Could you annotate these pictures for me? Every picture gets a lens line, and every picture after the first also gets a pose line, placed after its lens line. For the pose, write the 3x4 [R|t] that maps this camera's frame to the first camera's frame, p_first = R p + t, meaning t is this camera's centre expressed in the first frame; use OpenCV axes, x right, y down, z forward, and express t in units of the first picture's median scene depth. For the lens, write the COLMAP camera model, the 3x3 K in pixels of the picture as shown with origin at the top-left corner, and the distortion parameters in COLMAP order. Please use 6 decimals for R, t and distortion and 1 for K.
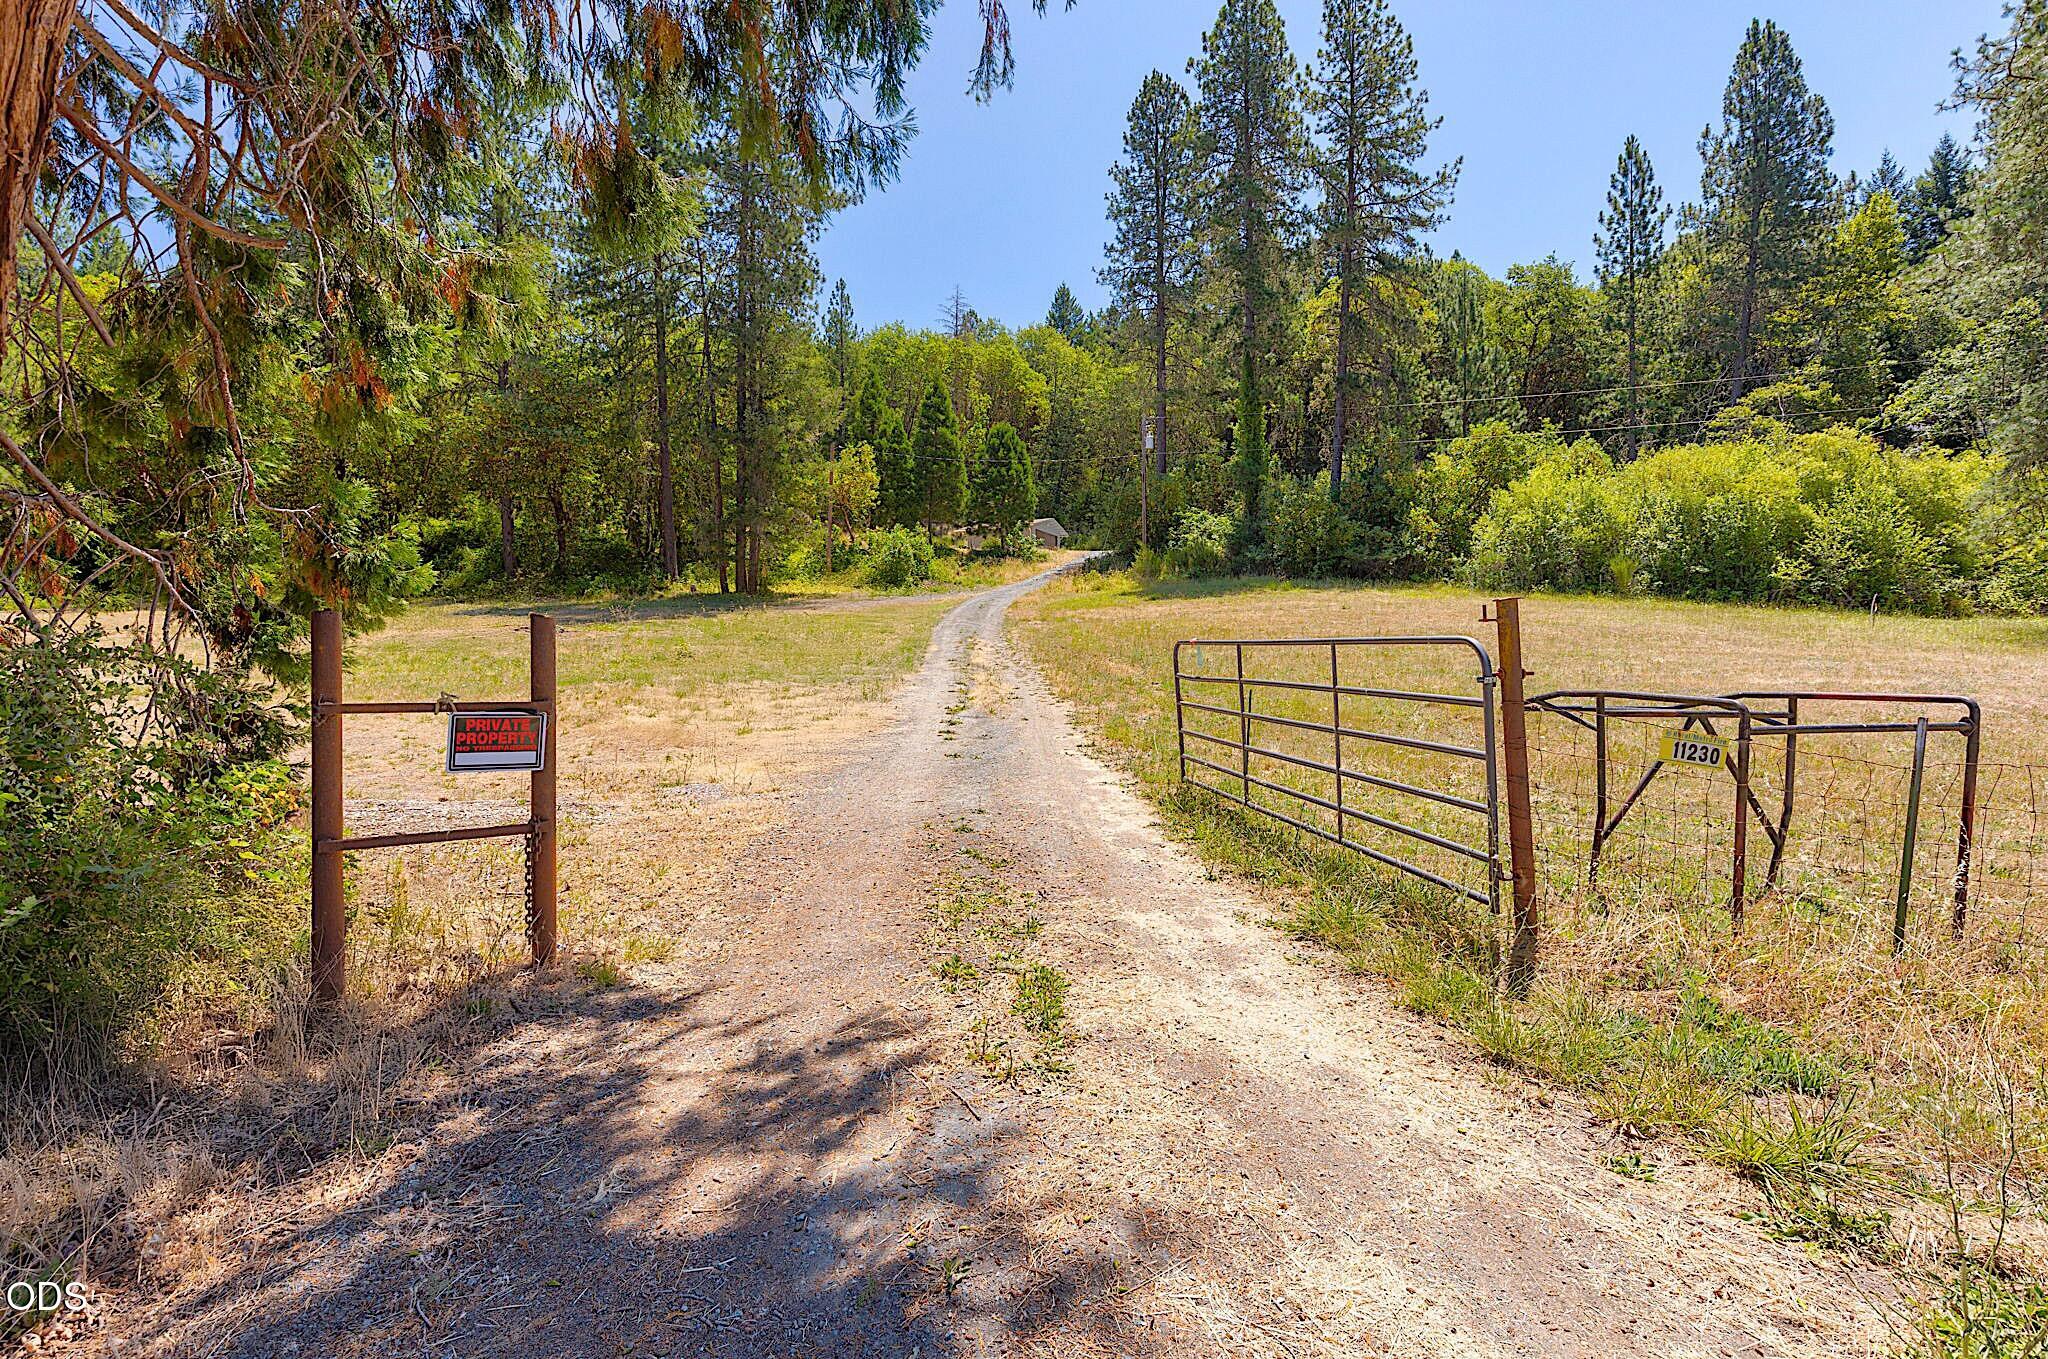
lens RADIAL K [[946.4, 0, 1037.8], [0, 946.4, 685.2], [0, 0, 1]] dist [0.004426, 0.001183]
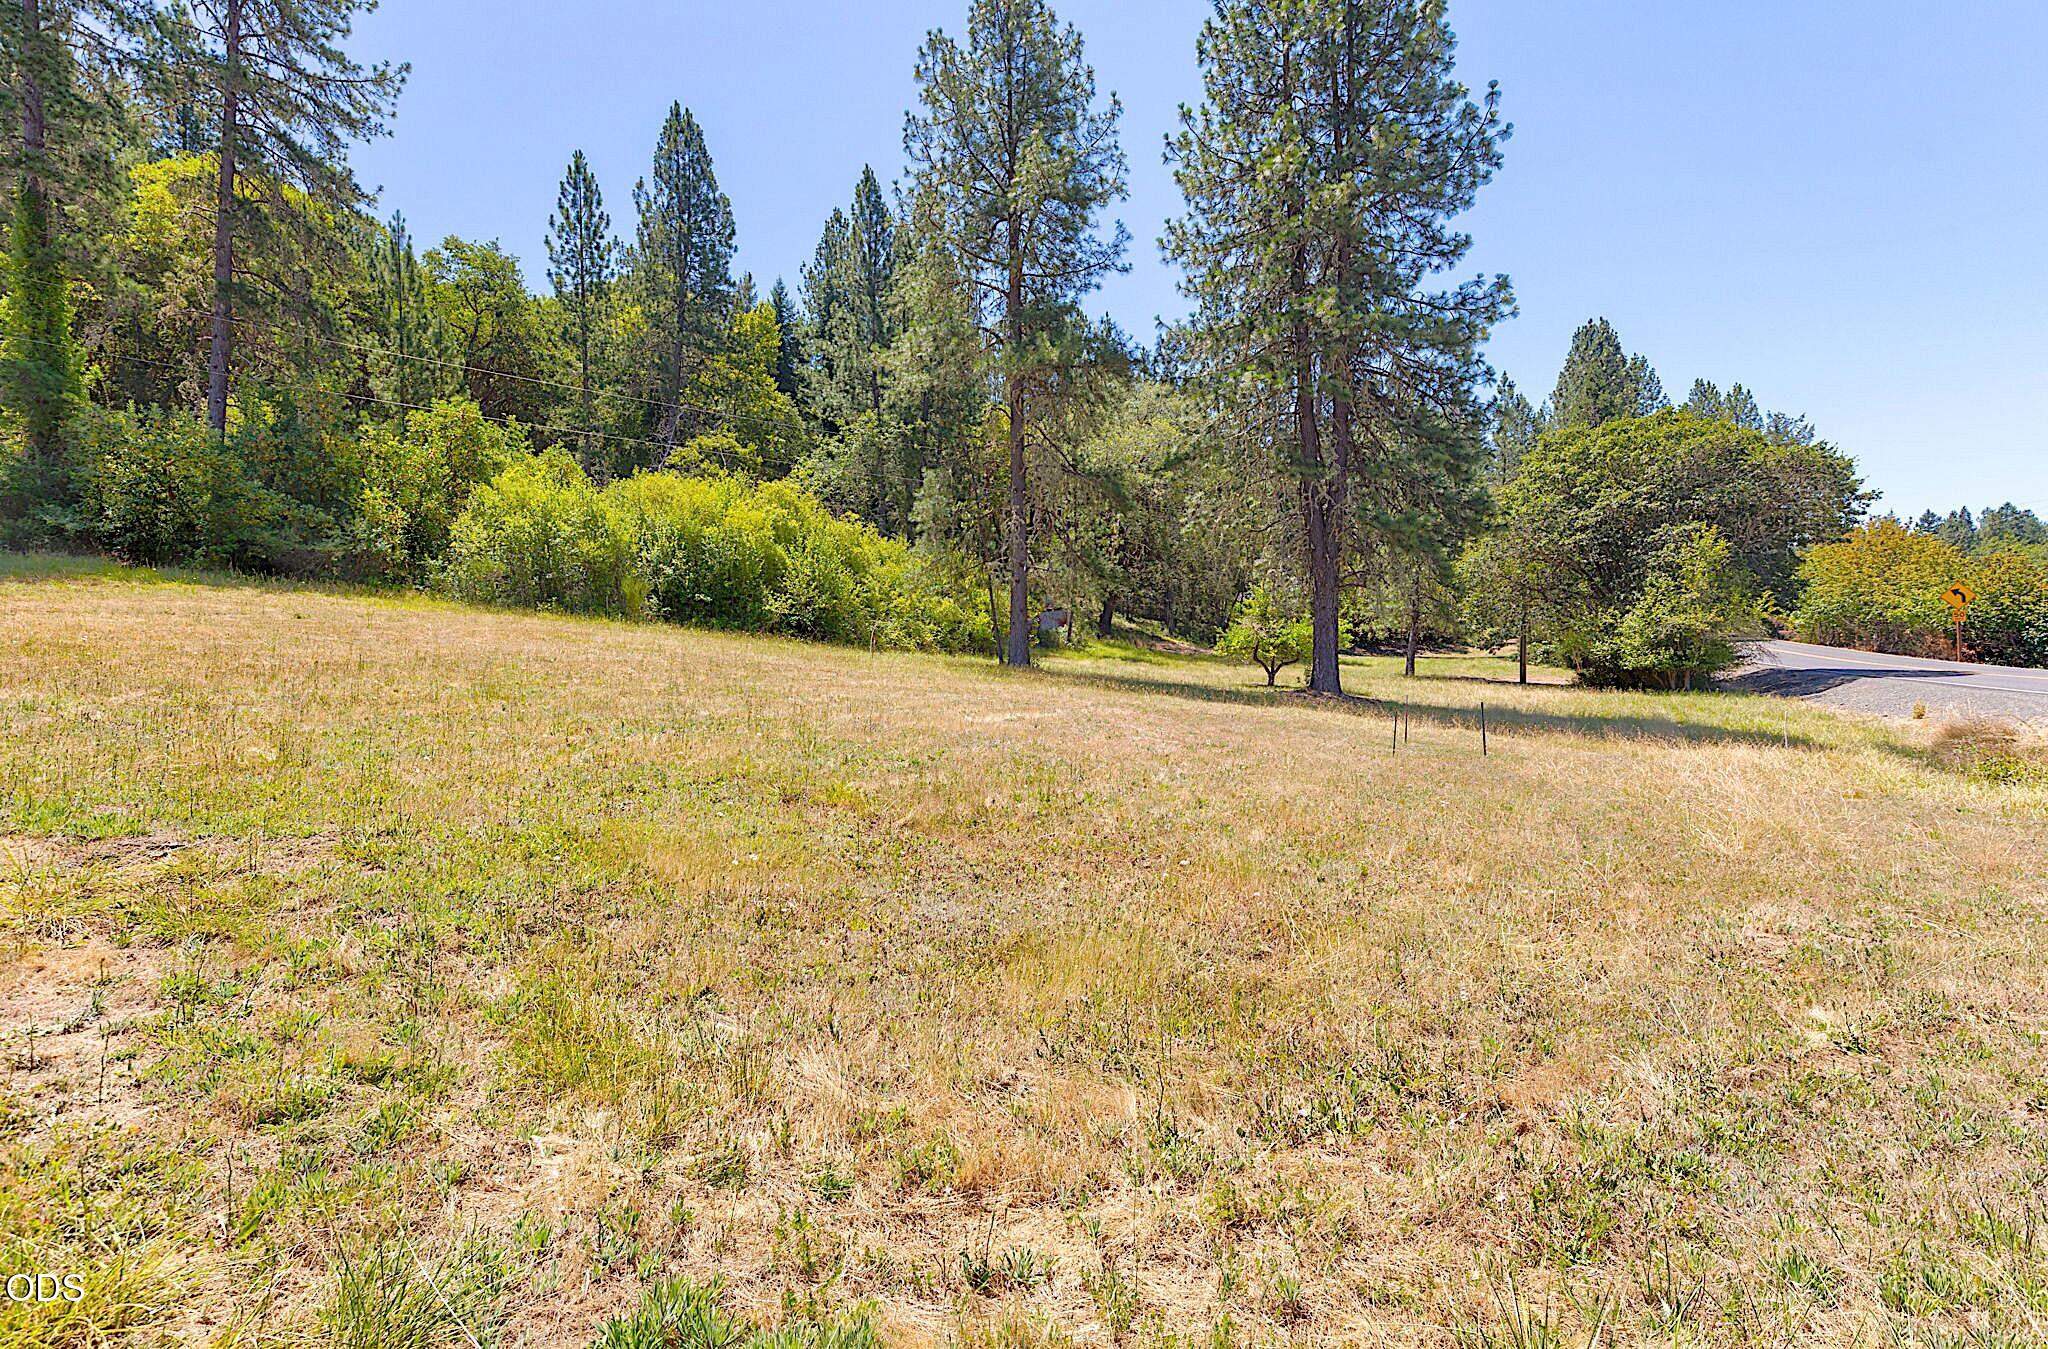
lens RADIAL K [[937.0, 0, 1024.0], [0, 937.0, 674.5], [0, 0, 1]] dist [0.005906, 0.000889]
pose [[0.482172, 0.000867, 0.876076, 0.000853], [0.033824, 0.999236, -0.019605, -0.008502], [-0.875424, 0.039085, 0.481774, 0.177167]]
